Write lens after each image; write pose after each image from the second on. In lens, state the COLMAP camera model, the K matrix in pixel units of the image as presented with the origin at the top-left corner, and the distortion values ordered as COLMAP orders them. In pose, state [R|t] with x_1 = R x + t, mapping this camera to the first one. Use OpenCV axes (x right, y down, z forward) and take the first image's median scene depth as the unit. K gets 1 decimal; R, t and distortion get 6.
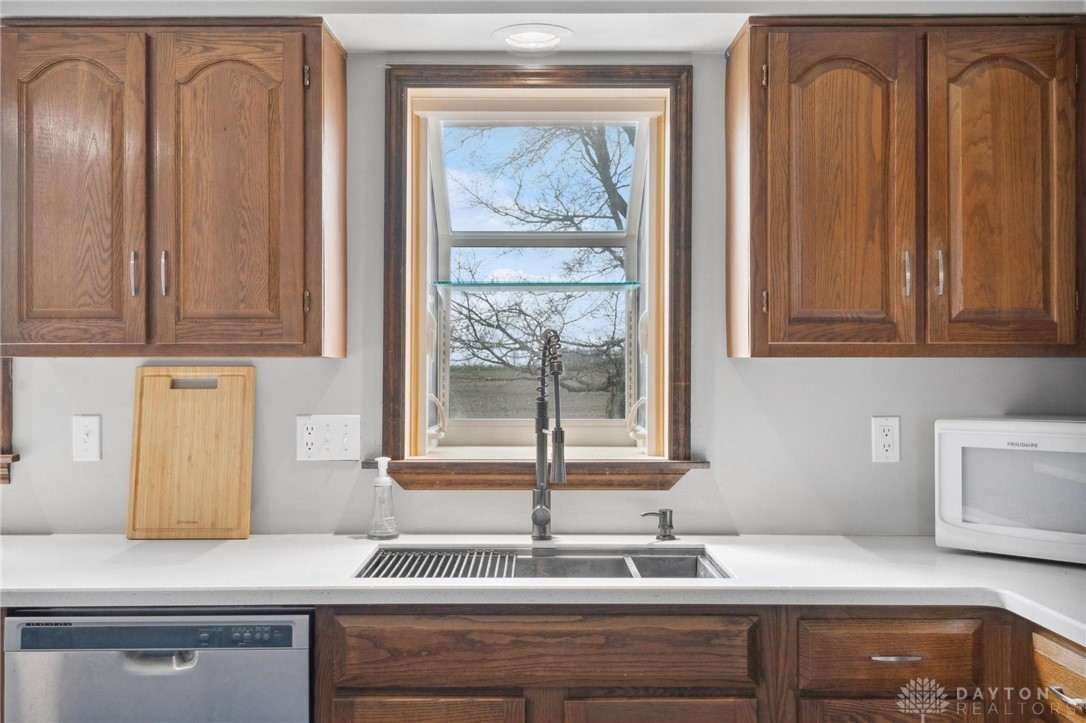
lens RADIAL K [[1146.1, 0, 535.9], [0, 1146.1, 355.6], [0, 0, 1]] dist [0.015286, 0.000000]
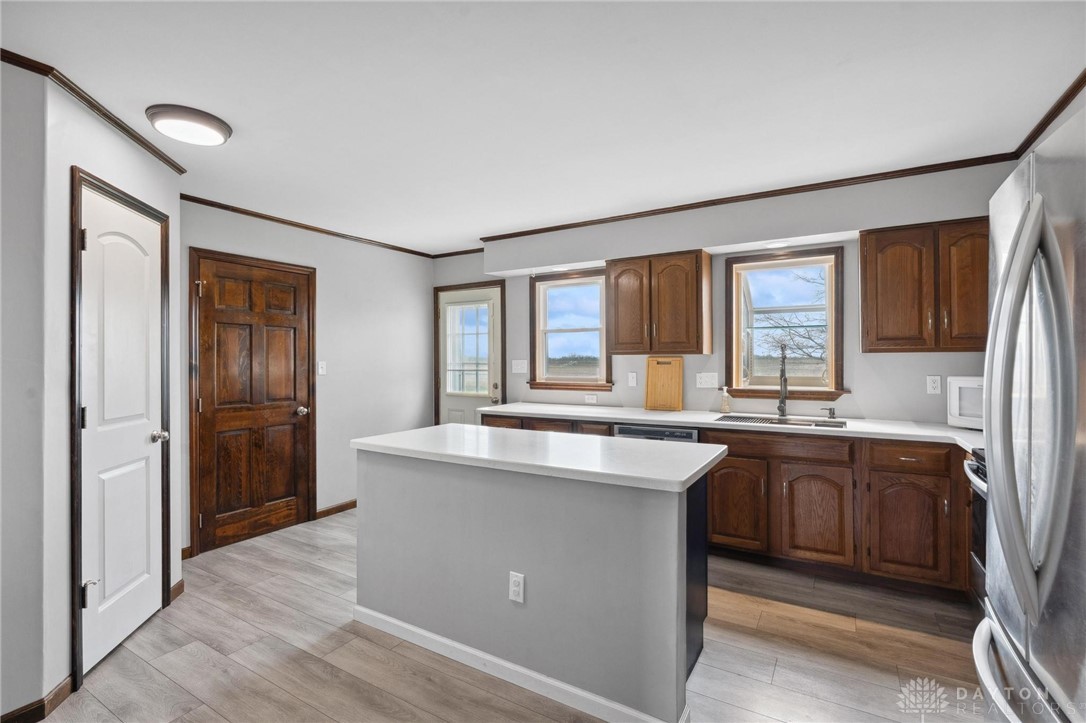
lens RADIAL K [[501.5, 0, 537.8], [0, 501.5, 356.7], [0, 0, 1]] dist [-0.002849, -0.000437]
pose [[0.857774, -0.006654, -0.513984, 0.128416], [0.010104, 0.999941, 0.003917, -0.001777], [0.513928, -0.008553, 0.857791, -0.411785]]
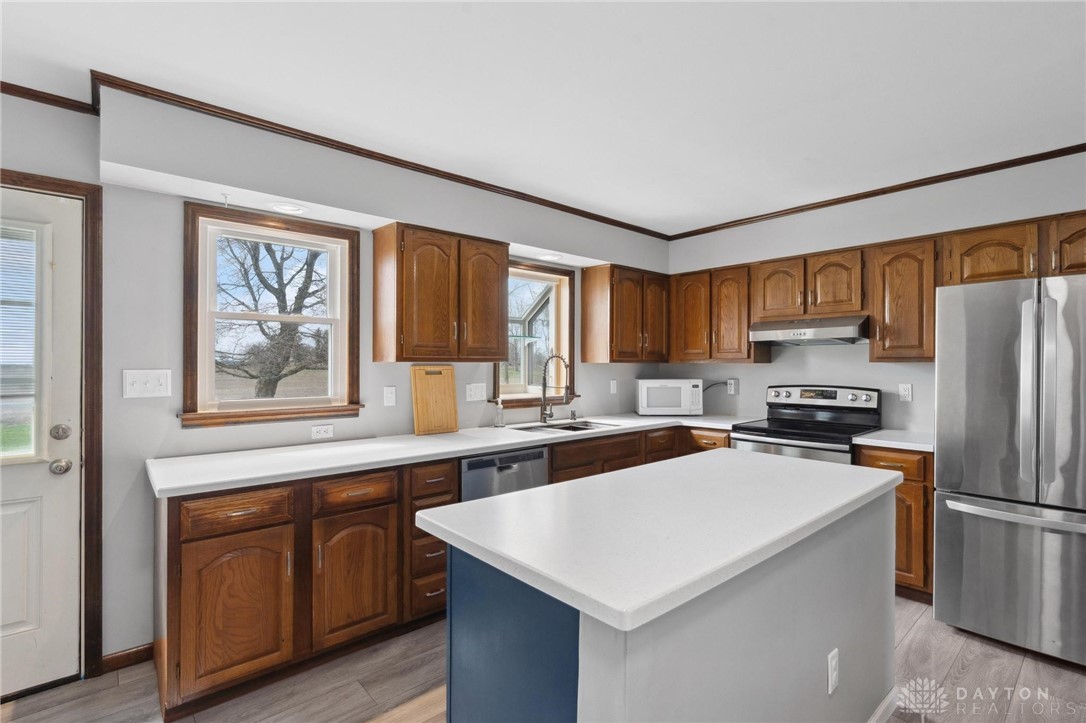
lens RADIAL K [[501.5, 0, 551.9], [0, 501.5, 367.8], [0, 0, 1]] dist [-0.002849, -0.000437]
pose [[0.747669, -0.003743, 0.664061, -0.867995], [-0.003189, 0.999952, 0.009226, 0.002595], [-0.664063, -0.009016, 0.747622, -0.002109]]
